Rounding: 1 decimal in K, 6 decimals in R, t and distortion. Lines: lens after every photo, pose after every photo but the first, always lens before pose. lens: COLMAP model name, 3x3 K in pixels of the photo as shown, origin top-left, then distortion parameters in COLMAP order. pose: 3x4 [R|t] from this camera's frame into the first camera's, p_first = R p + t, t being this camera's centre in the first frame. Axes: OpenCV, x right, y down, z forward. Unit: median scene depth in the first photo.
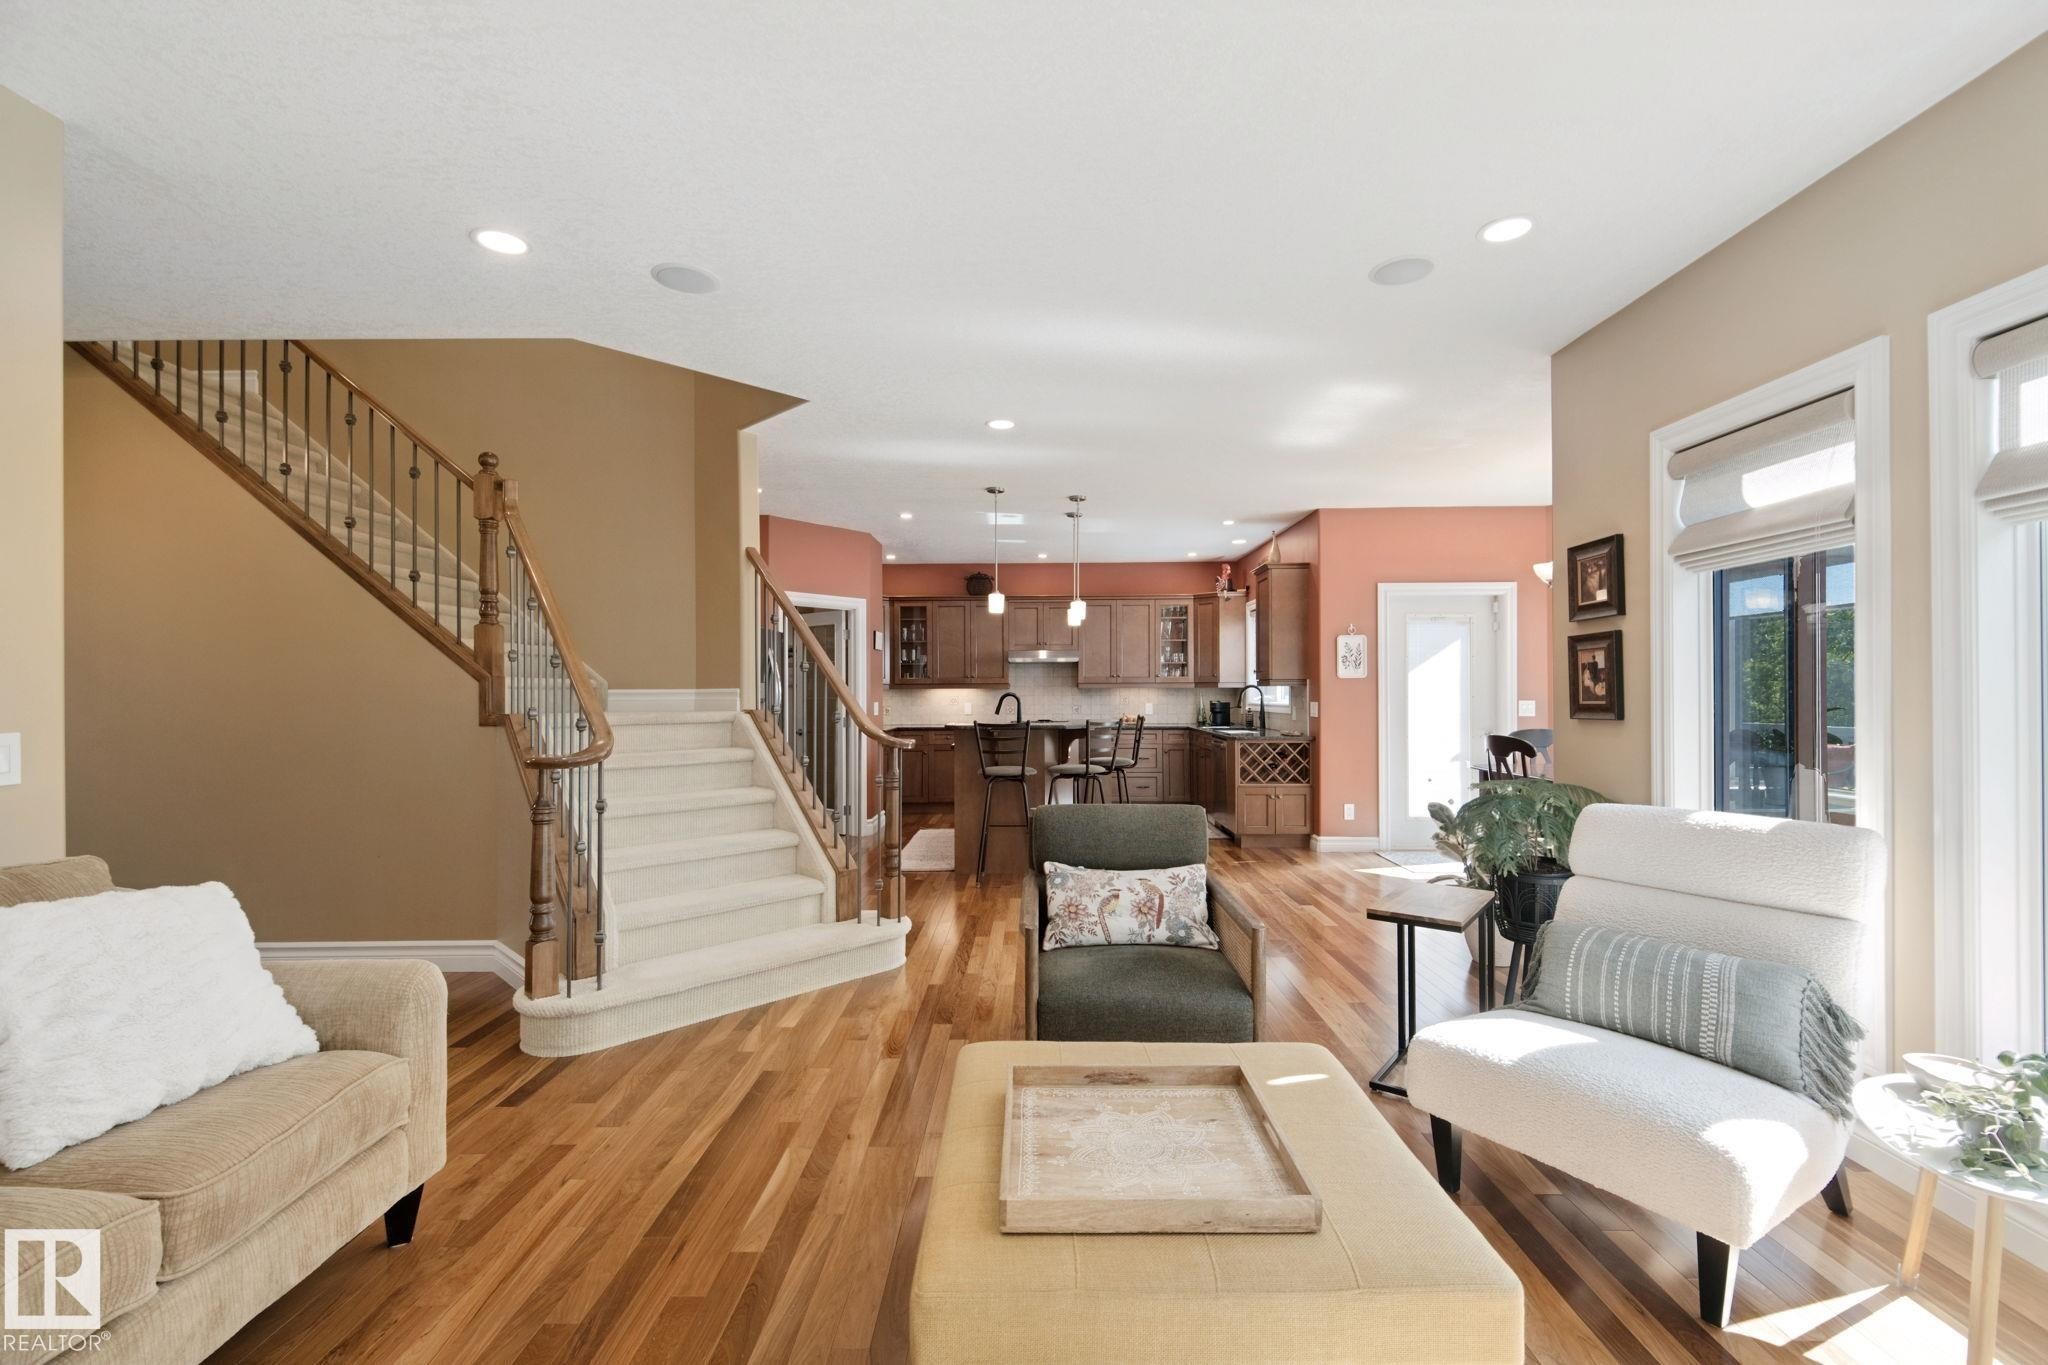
lens RADIAL K [[884.7, 0, 1021.3], [0, 884.7, 687.0], [0, 0, 1]] dist [0.013303, -0.000859]
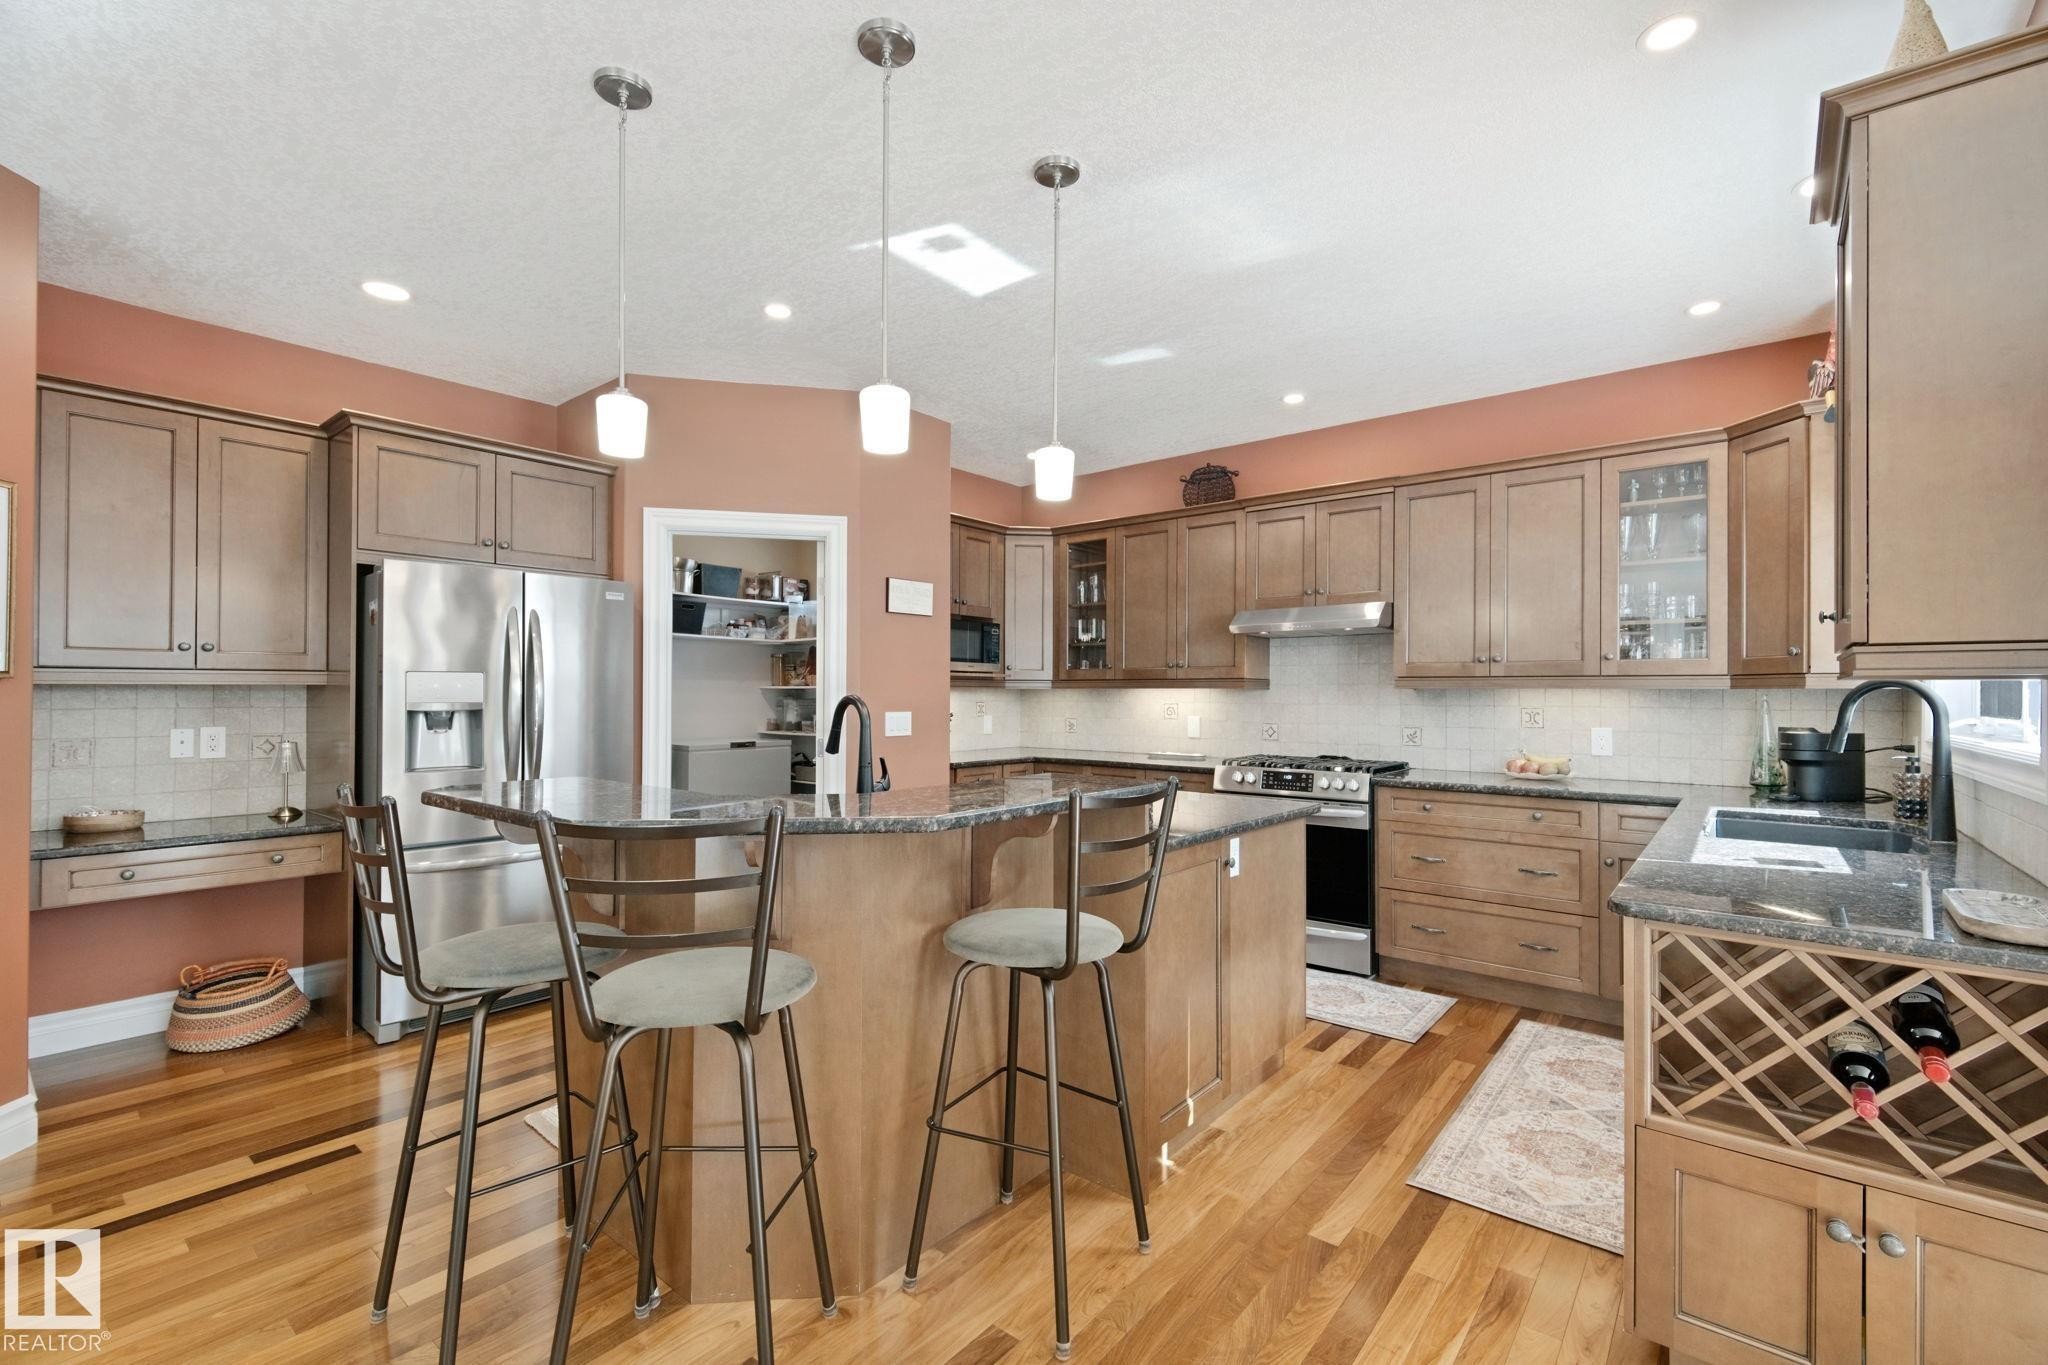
lens RADIAL K [[884.7, 0, 1032.2], [0, 884.7, 691.5], [0, 0, 1]] dist [0.013303, -0.000859]
pose [[0.787301, 0.004111, -0.616555, 0.196204], [-0.002582, 0.999991, 0.003371, 0.001921], [0.616563, -0.001063, 0.787305, 0.542655]]
